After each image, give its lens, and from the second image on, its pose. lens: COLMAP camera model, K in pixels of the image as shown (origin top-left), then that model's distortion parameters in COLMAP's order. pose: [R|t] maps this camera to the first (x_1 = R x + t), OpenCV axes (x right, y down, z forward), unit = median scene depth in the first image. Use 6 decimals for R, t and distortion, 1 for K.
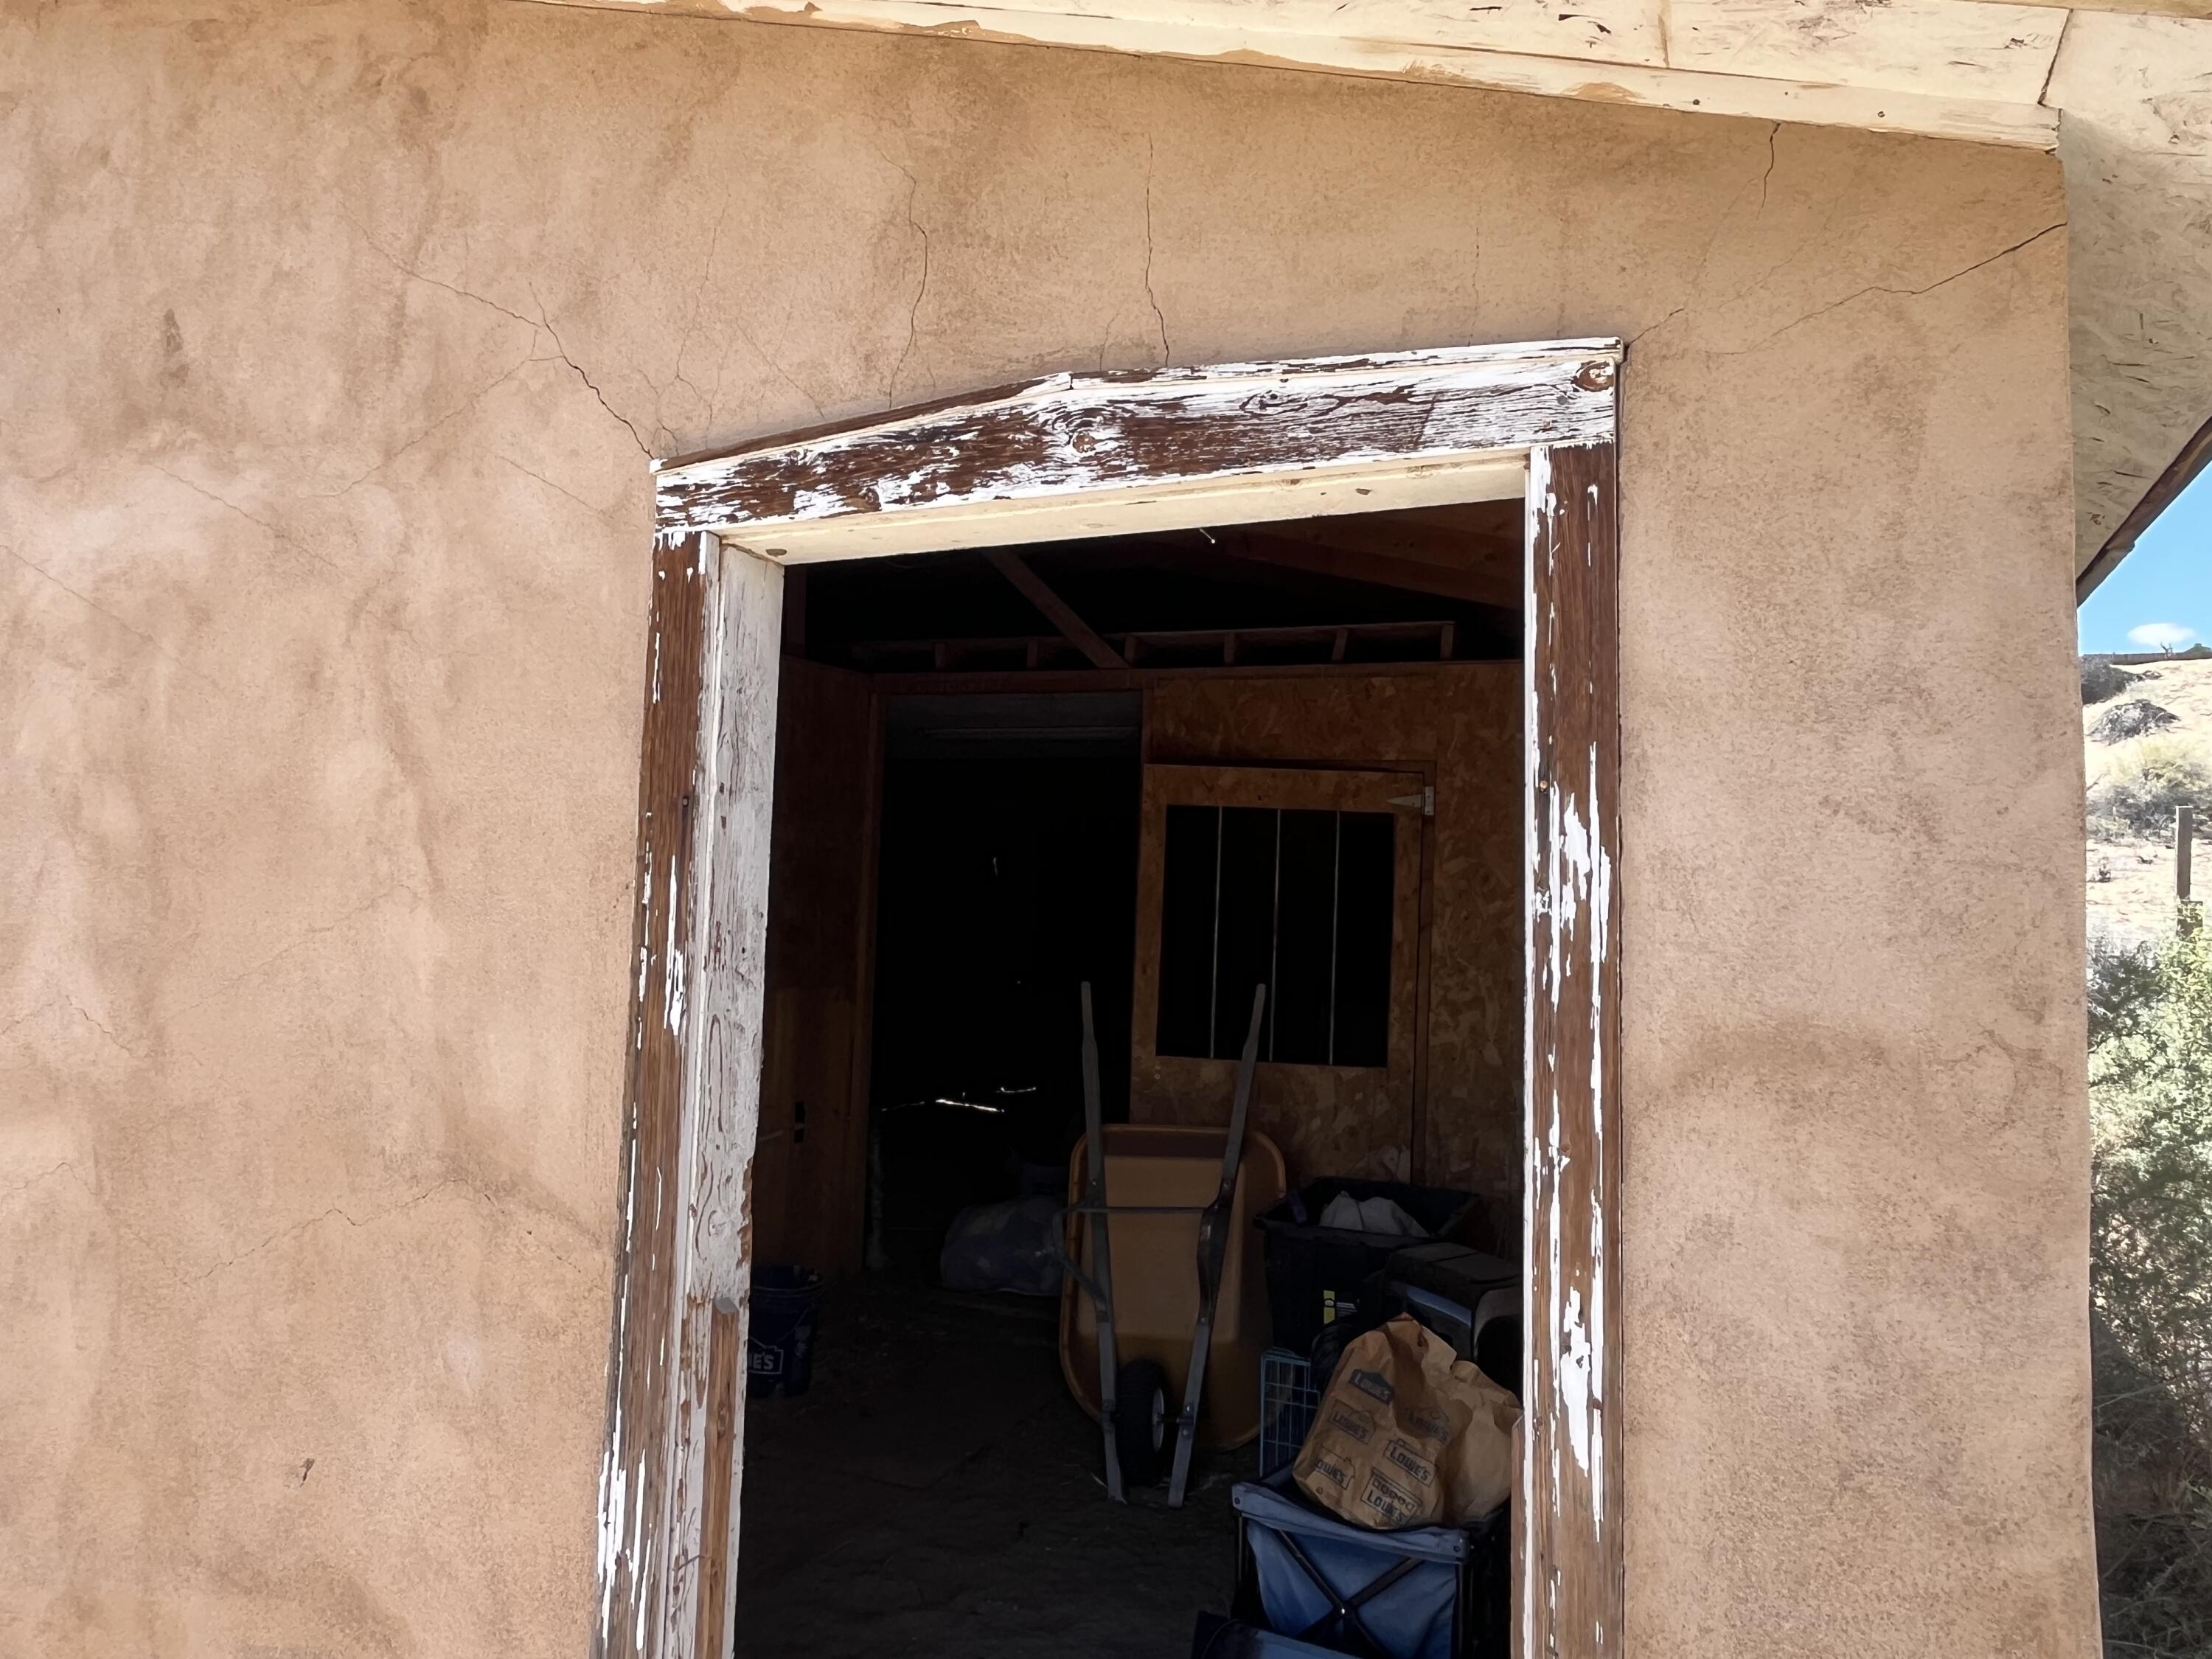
lens RADIAL K [[1511.6, 0, 1078.0], [0, 1511.6, 799.0], [0, 0, 1]] dist [-0.001213, -0.002184]
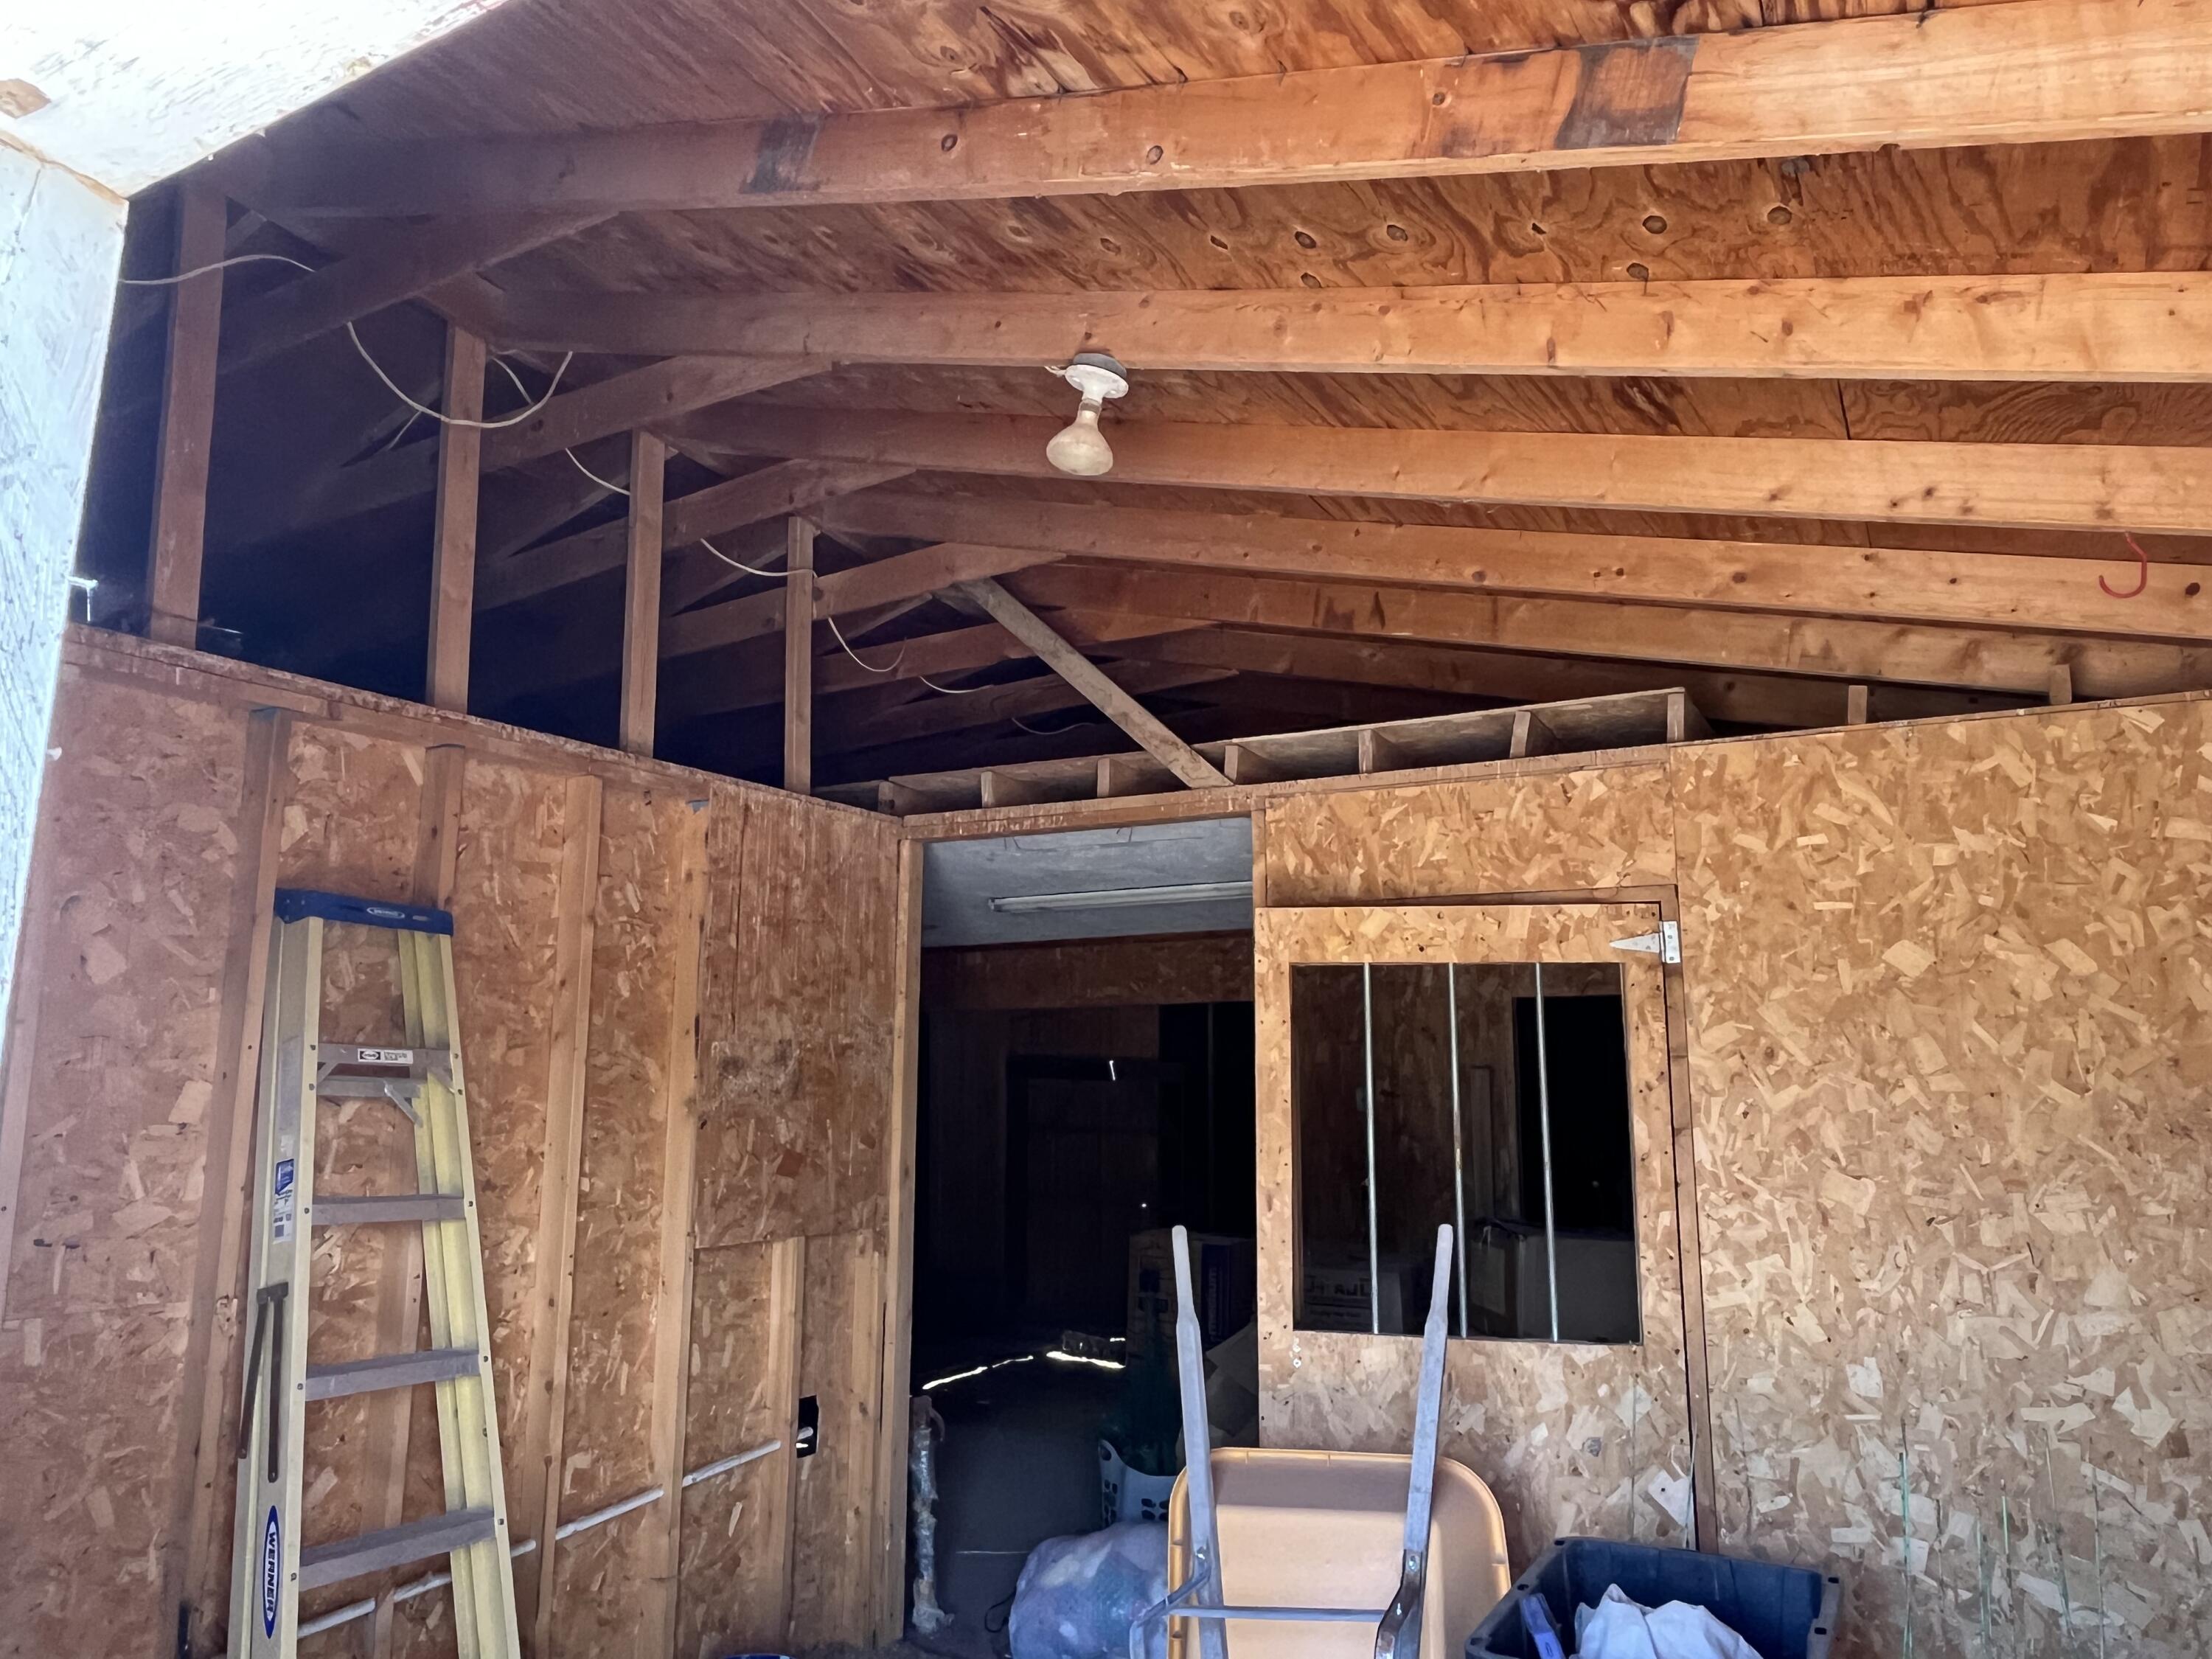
lens RADIAL K [[1511.6, 0, 1079.1], [0, 1511.6, 800.3], [0, 0, 1]] dist [-0.001213, -0.002184]
pose [[0.995020, -0.047671, -0.087538, 0.026671], [0.035410, 0.989989, -0.136628, 0.021597], [0.093175, 0.132848, 0.986747, 0.285473]]
